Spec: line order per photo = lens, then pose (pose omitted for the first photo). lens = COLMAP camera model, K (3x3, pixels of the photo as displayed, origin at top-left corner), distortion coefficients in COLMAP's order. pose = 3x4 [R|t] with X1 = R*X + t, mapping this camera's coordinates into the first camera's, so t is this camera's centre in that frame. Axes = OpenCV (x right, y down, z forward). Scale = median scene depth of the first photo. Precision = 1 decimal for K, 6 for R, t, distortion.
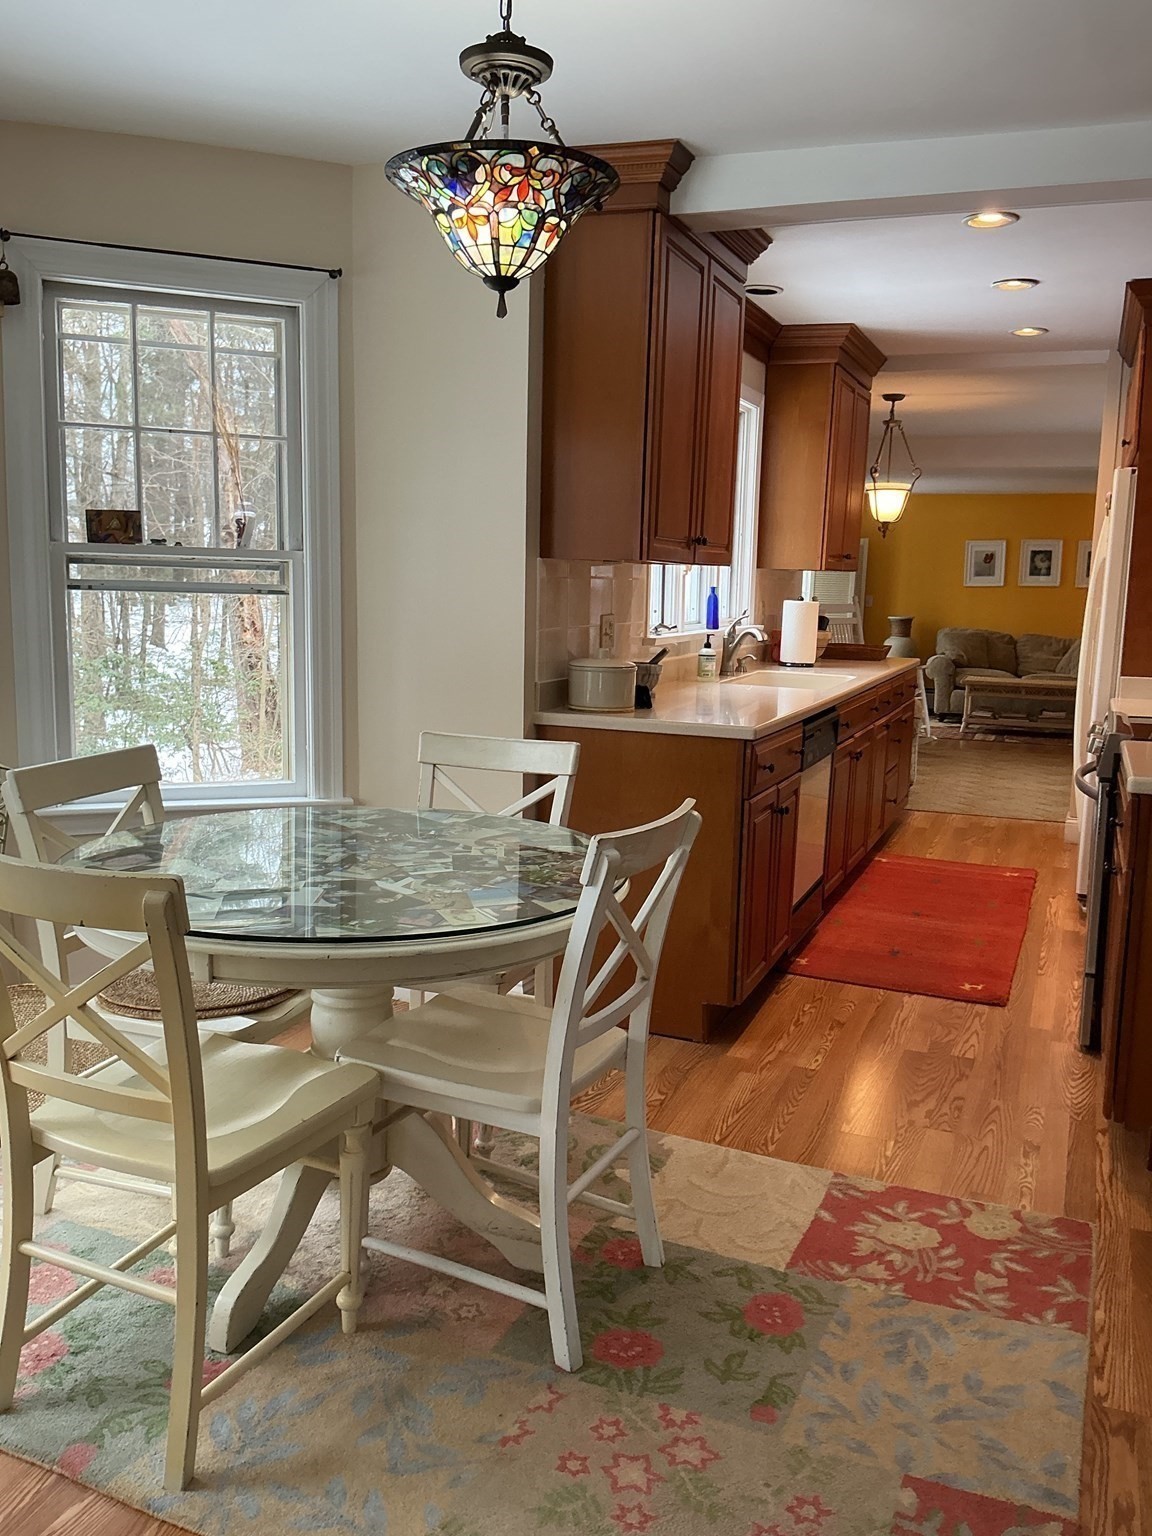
lens RADIAL K [[1309.3, 0, 579.3], [0, 1309.3, 769.1], [0, 0, 1]] dist [-0.042932, -0.000939]
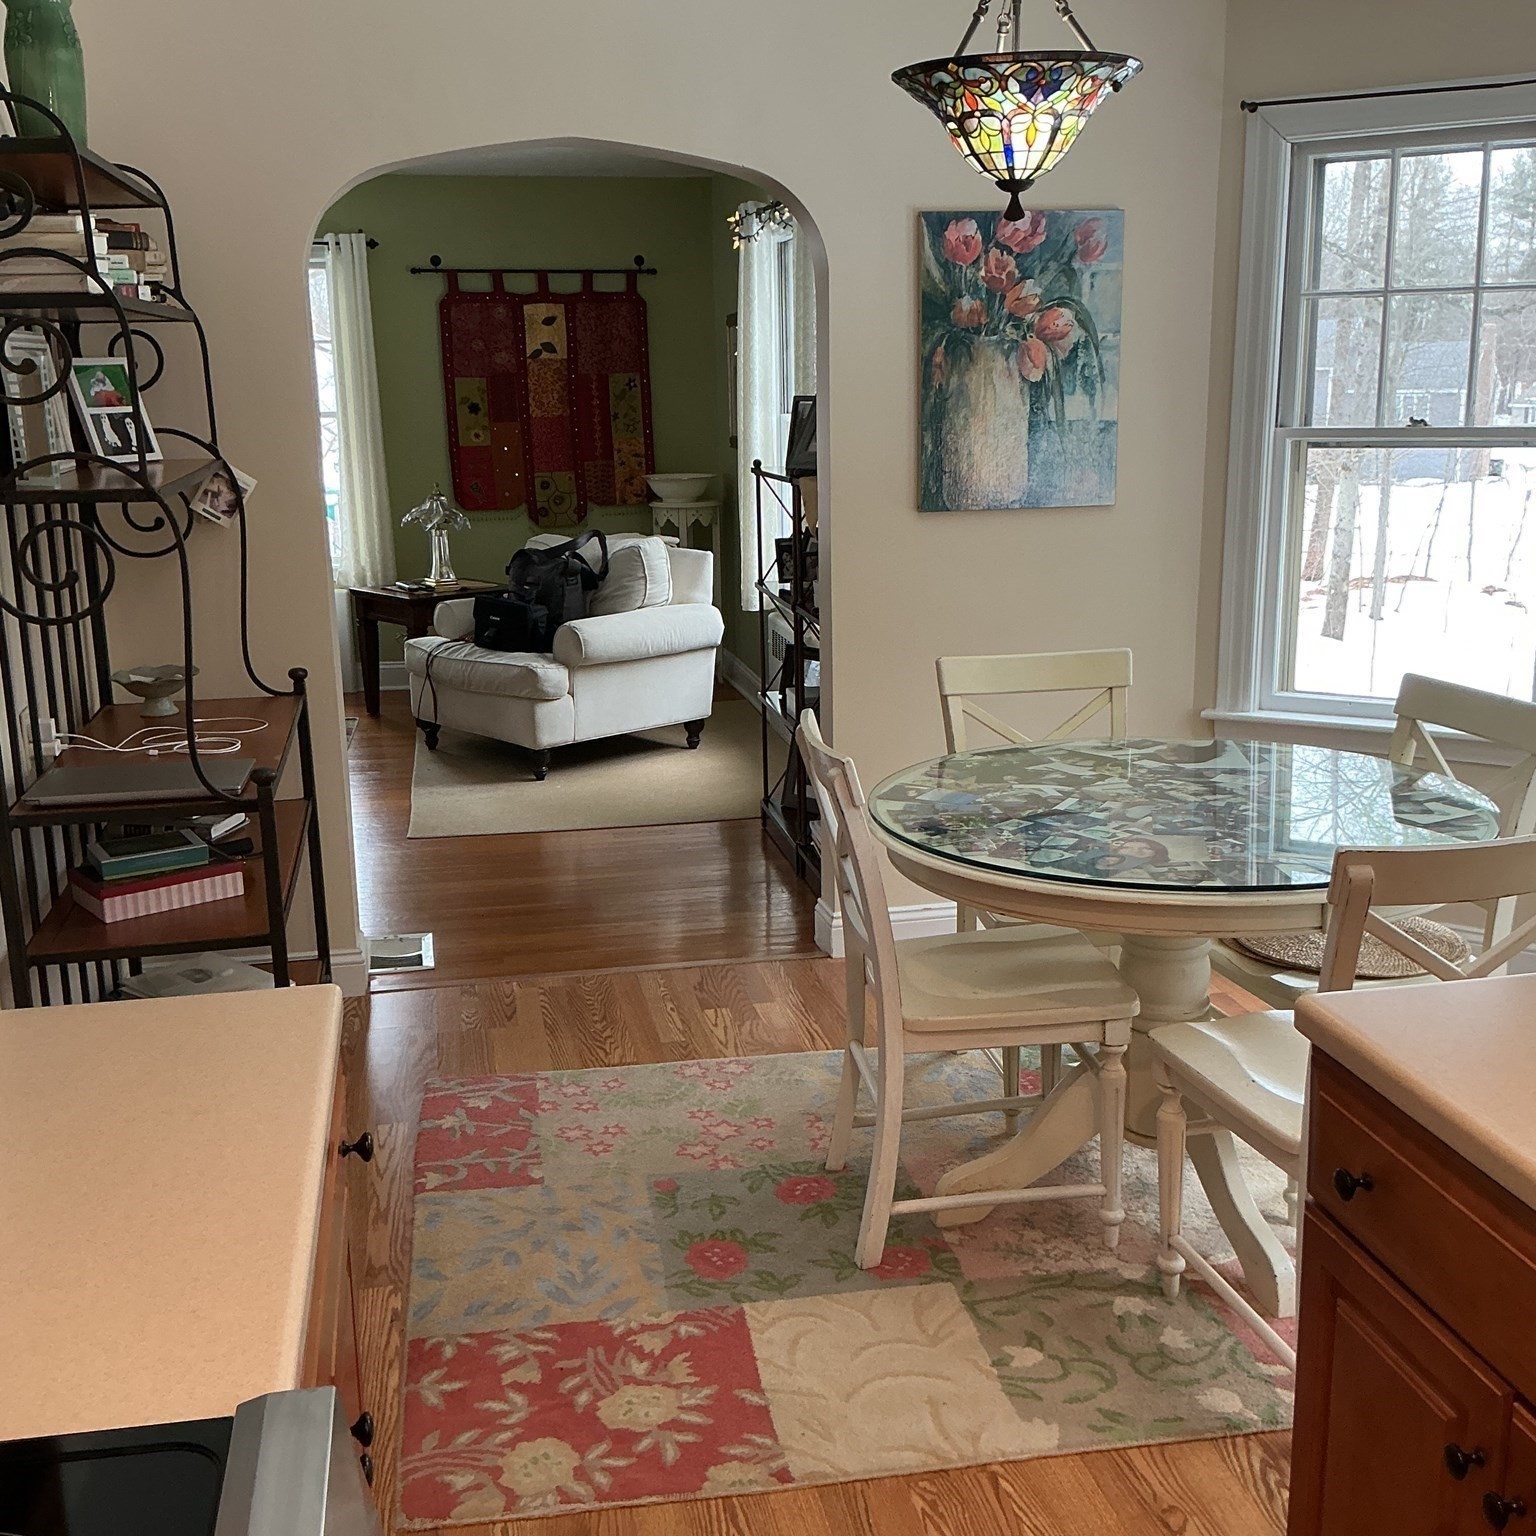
lens RADIAL K [[1696.7, 0, 769.2], [0, 1696.7, 767.1], [0, 0, 1]] dist [0.001060, 0.000000]
pose [[-0.841945, 0.112448, -0.527716, 0.694898], [-0.091955, 0.933830, 0.345695, -0.344178], [0.531670, 0.339583, -0.775894, 1.749410]]
